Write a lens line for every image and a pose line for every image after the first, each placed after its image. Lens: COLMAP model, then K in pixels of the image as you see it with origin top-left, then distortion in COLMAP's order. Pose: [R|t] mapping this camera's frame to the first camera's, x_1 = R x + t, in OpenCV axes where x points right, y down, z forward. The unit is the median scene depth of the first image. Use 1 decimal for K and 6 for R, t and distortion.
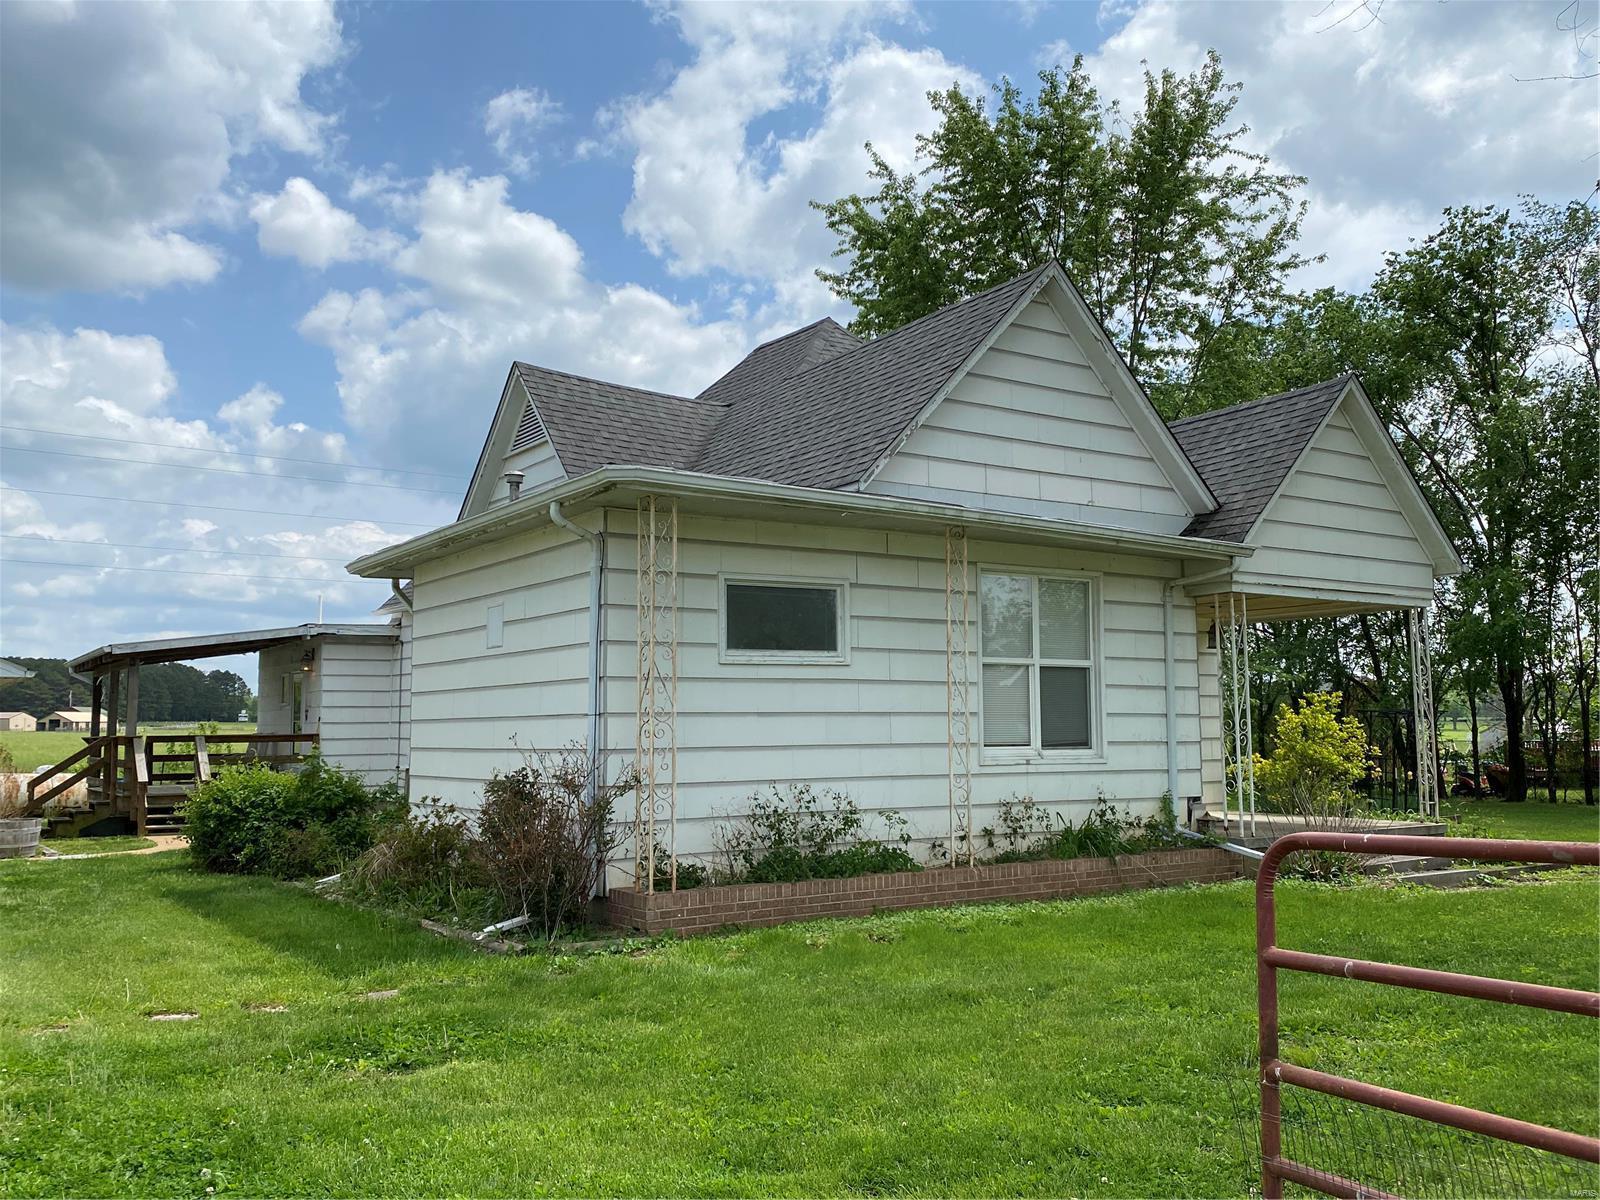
lens RADIAL K [[1382.2, 0, 800.0], [0, 1382.2, 600.0], [0, 0, 1]] dist [0.008309, 0.002920]
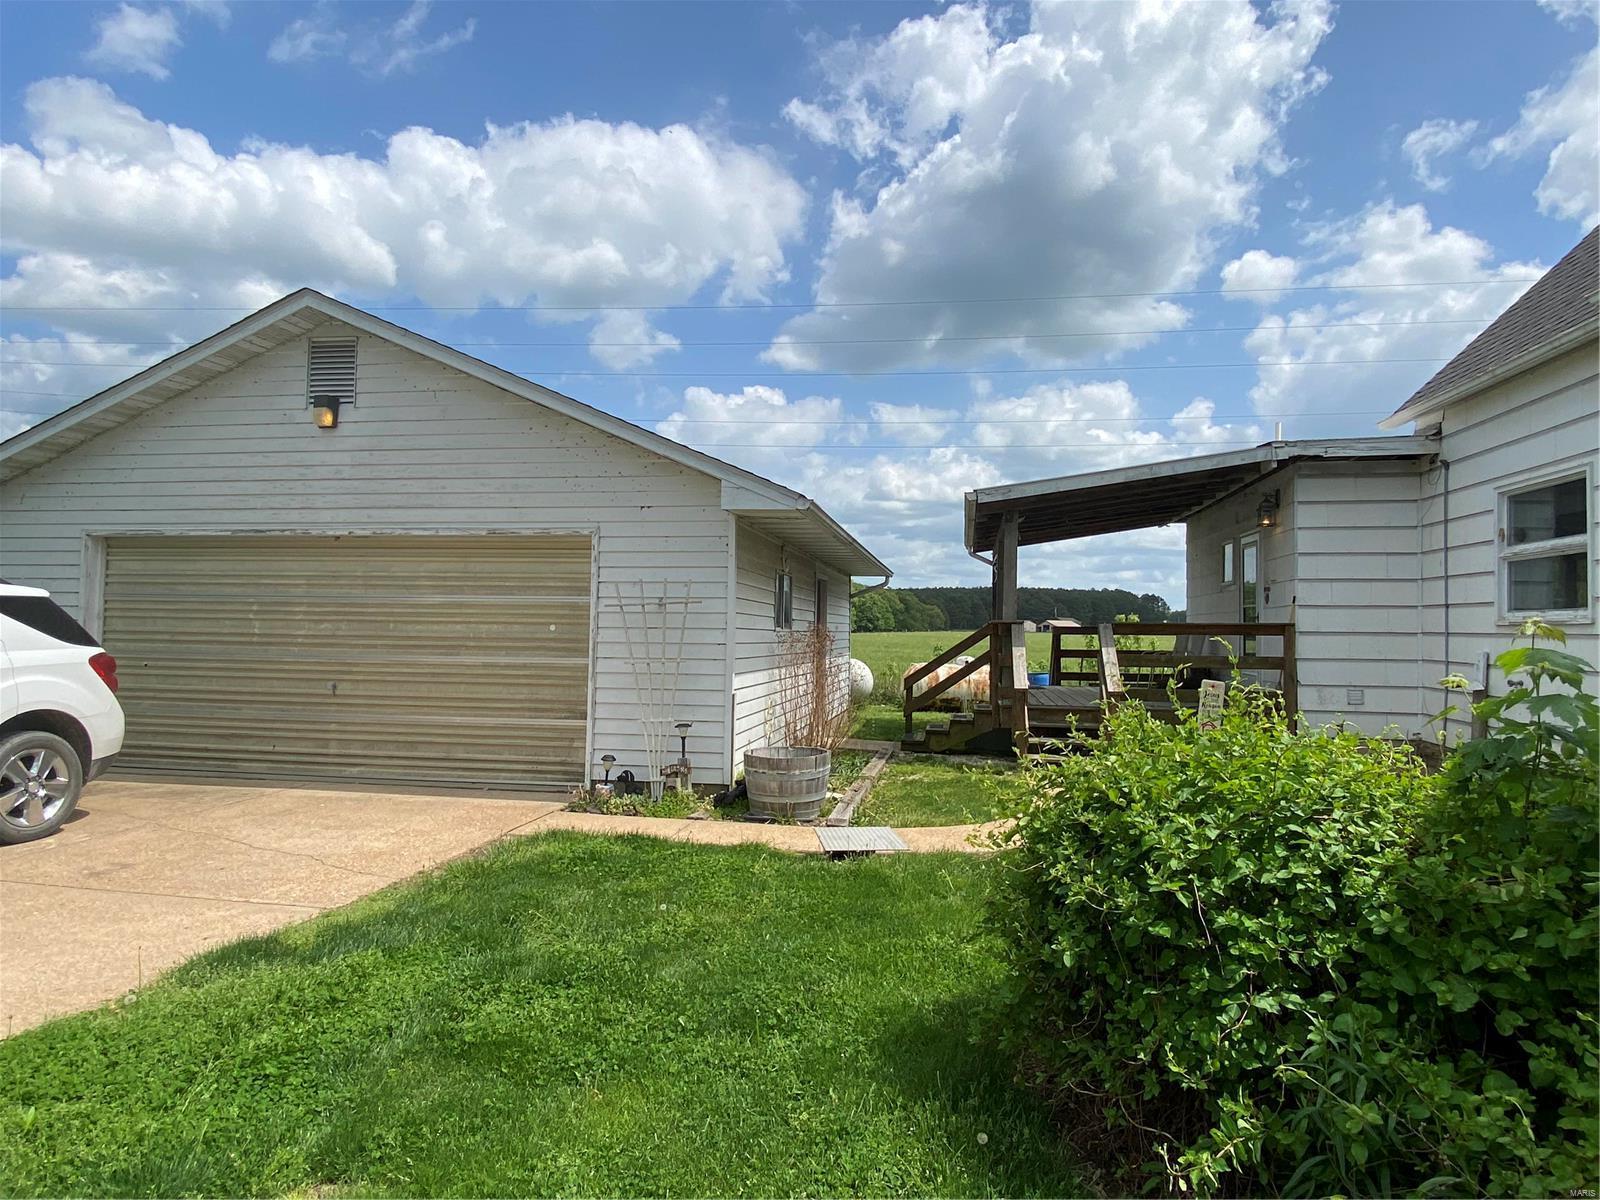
lens RADIAL K [[935.3, 0, 810.4], [0, 935.3, 595.0], [0, 0, 1]] dist [0.047250, -0.043914]
pose [[0.717552, -0.017060, -0.696296, -0.205043], [0.043859, 0.998823, 0.020725, 0.064565], [0.695122, -0.045410, 0.717456, 0.539056]]
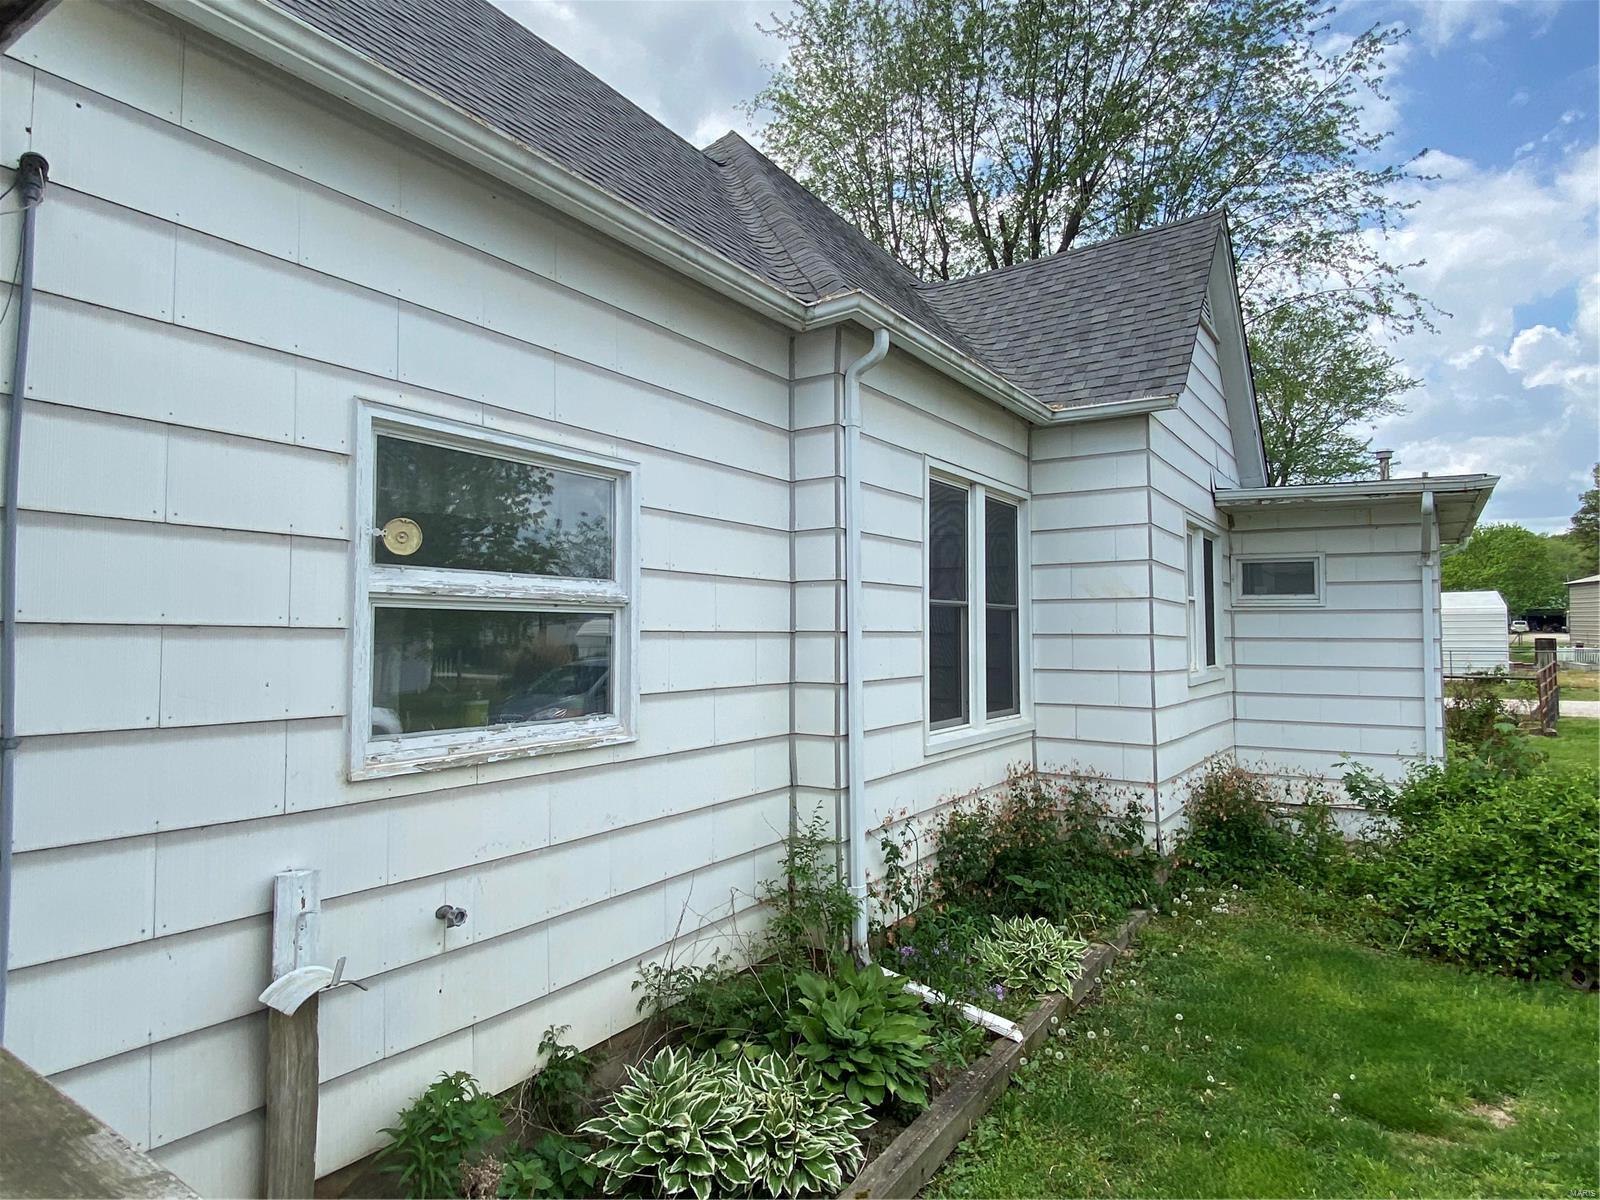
lens RADIAL K [[915.7, 0, 800.0], [0, 915.7, 600.0], [0, 0, 1]] dist [0.000618, 0.000092]
pose [[-0.367075, 0.035643, 0.929508, -0.394672], [-0.080691, 0.994279, -0.069993, 0.074173], [-0.926685, -0.100696, -0.362099, 0.945361]]
